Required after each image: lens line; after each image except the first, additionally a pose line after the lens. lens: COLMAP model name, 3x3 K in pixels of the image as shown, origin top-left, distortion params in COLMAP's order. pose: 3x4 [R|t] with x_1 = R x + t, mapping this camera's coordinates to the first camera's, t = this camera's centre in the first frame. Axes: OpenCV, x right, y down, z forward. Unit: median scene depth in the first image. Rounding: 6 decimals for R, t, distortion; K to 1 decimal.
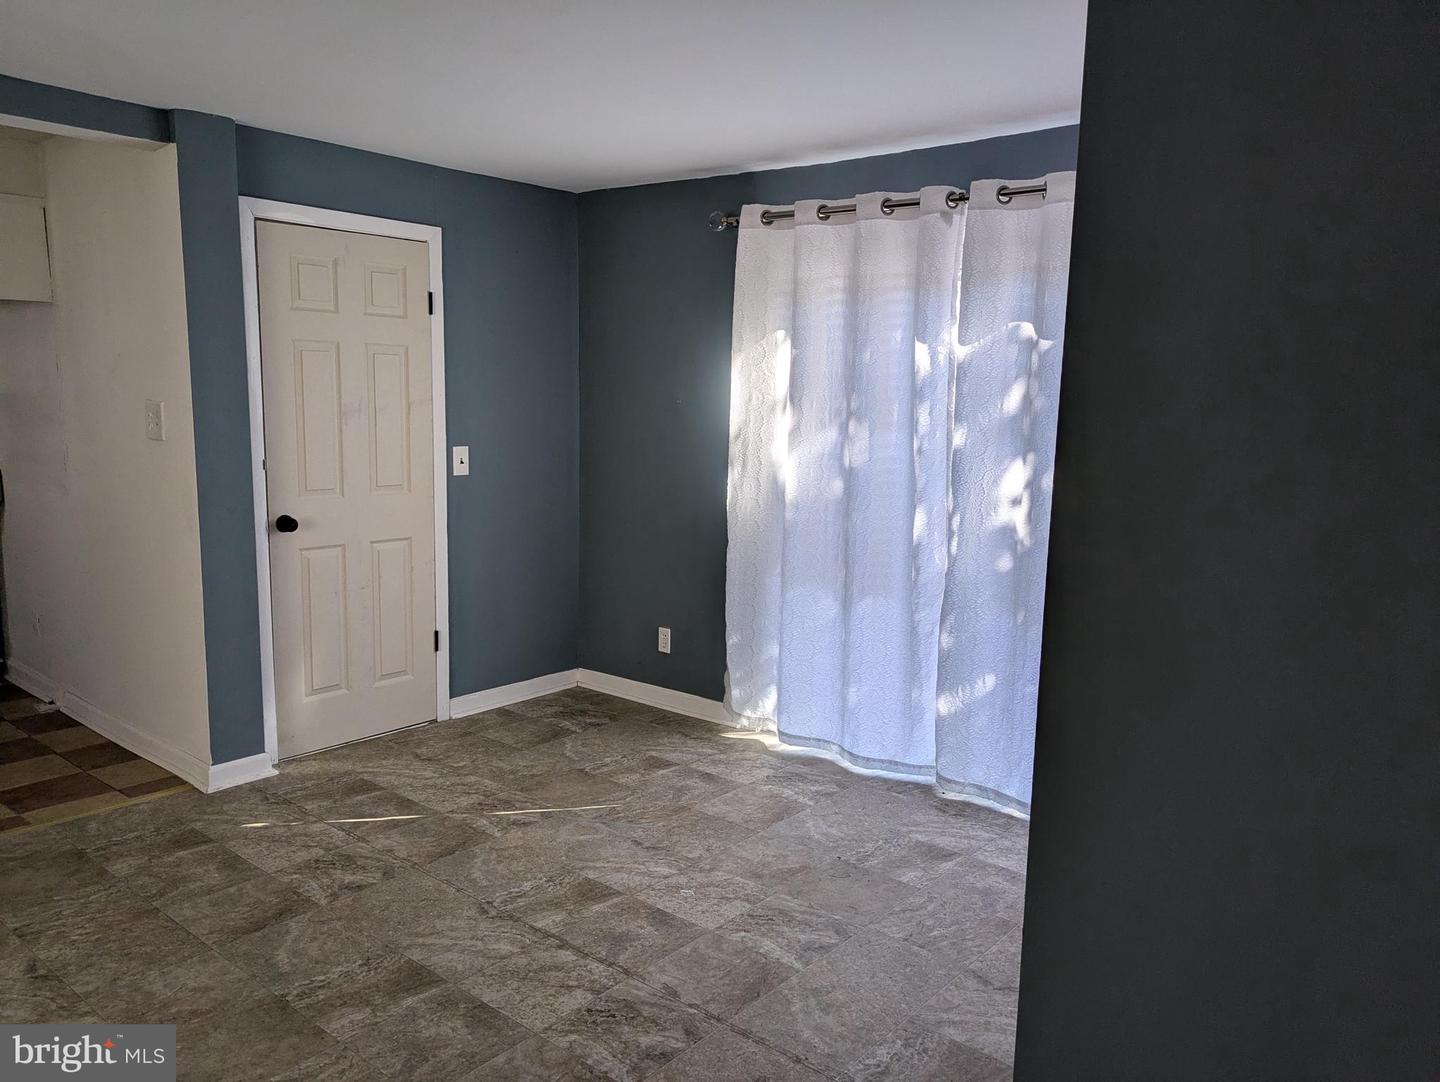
lens RADIAL K [[1072.5, 0, 717.1], [0, 1072.5, 544.5], [0, 0, 1]] dist [0.052784, -0.043281]
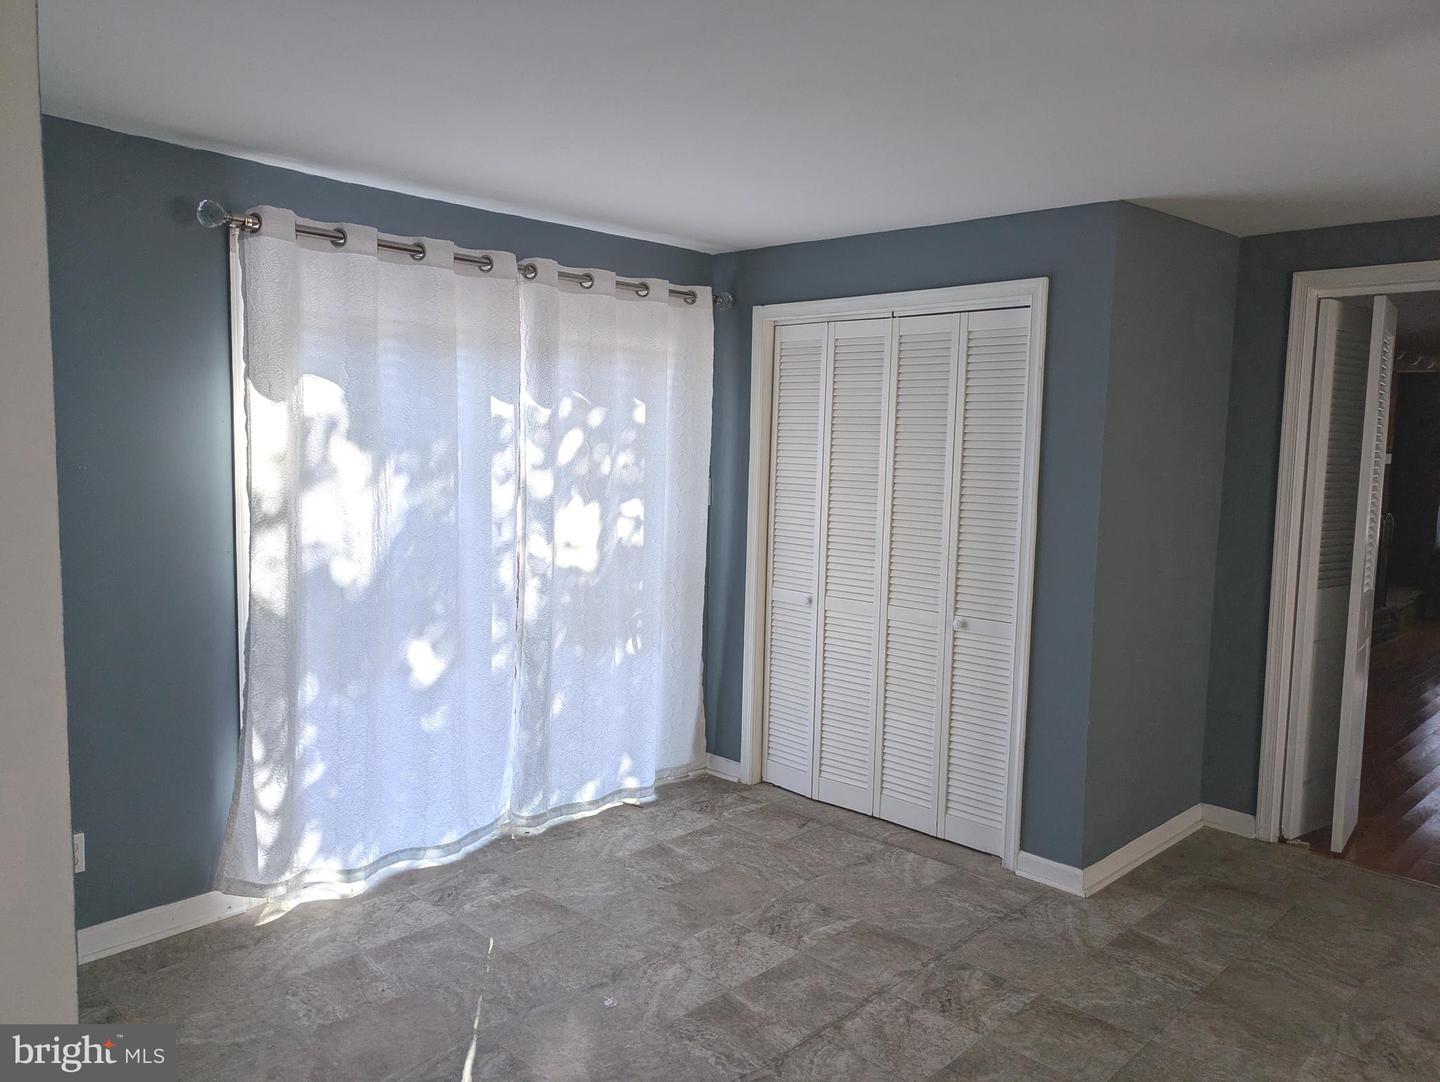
lens RADIAL K [[1072.5, 0, 717.8], [0, 1072.5, 537.8], [0, 0, 1]] dist [0.052784, -0.043281]
pose [[0.059856, -0.107507, 0.992401, -0.870047], [0.126937, 0.986932, 0.099259, -0.145483], [-0.990103, 0.120031, 0.072721, 0.788038]]
